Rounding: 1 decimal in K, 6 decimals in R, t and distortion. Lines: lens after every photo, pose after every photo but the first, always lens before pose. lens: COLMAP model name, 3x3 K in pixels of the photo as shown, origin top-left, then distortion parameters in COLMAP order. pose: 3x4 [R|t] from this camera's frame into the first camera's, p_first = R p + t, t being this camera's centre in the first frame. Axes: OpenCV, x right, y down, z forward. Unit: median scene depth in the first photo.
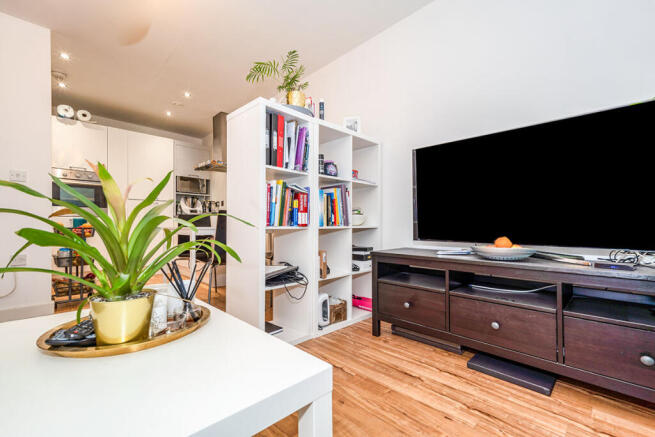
lens RADIAL K [[291.0, 0, 325.1], [0, 291.0, 217.2], [0, 0, 1]] dist [0.004929, 0.000564]
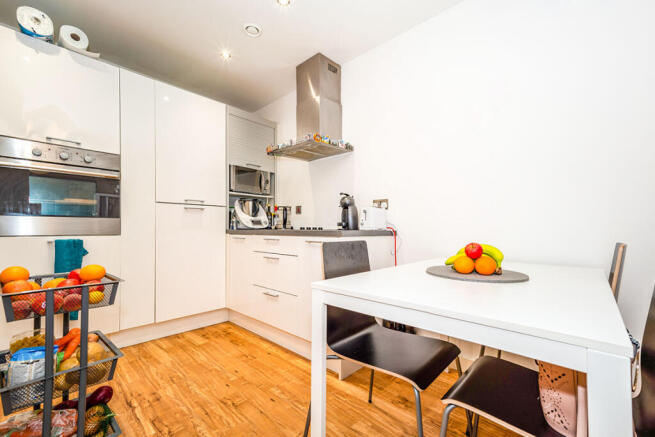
lens RADIAL K [[291.0, 0, 330.3], [0, 291.0, 224.4], [0, 0, 1]] dist [0.004929, 0.000564]
pose [[0.998928, 0.006201, 0.045879, -0.320838], [-0.006931, 0.999852, 0.015763, -0.027238], [-0.045774, -0.016064, 0.998823, 0.371578]]
